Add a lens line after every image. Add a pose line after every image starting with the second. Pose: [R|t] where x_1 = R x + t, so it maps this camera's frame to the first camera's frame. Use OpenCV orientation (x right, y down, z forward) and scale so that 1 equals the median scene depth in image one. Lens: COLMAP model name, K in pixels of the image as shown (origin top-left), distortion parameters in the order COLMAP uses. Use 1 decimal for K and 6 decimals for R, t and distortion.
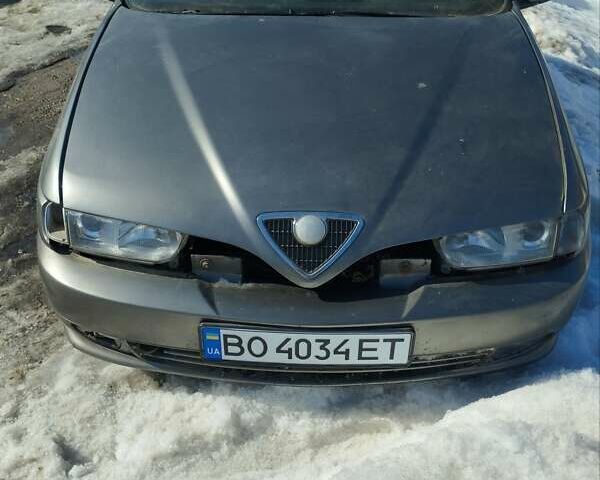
lens RADIAL K [[607.8, 0, 316.9], [0, 607.8, 270.1], [0, 0, 1]] dist [0.007707, -0.024112]
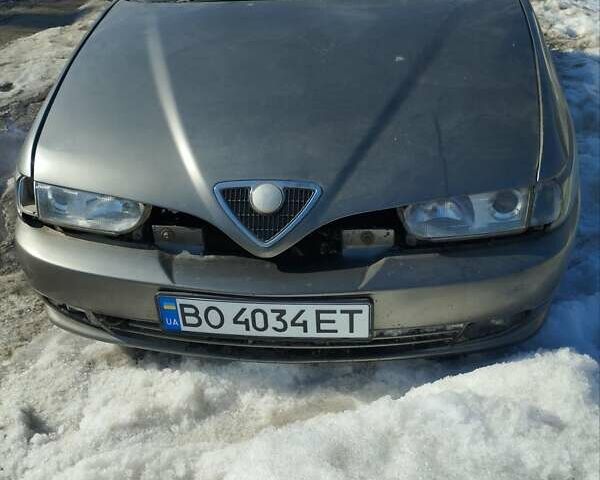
lens RADIAL K [[607.8, 0, 316.9], [0, 607.8, 270.1], [0, 0, 1]] dist [0.007707, -0.024112]
pose [[0.996071, 0.005021, -0.088411, 0.149316], [-0.007375, 0.999627, -0.026309, 0.071499], [0.088246, 0.026857, 0.995737, 0.028875]]
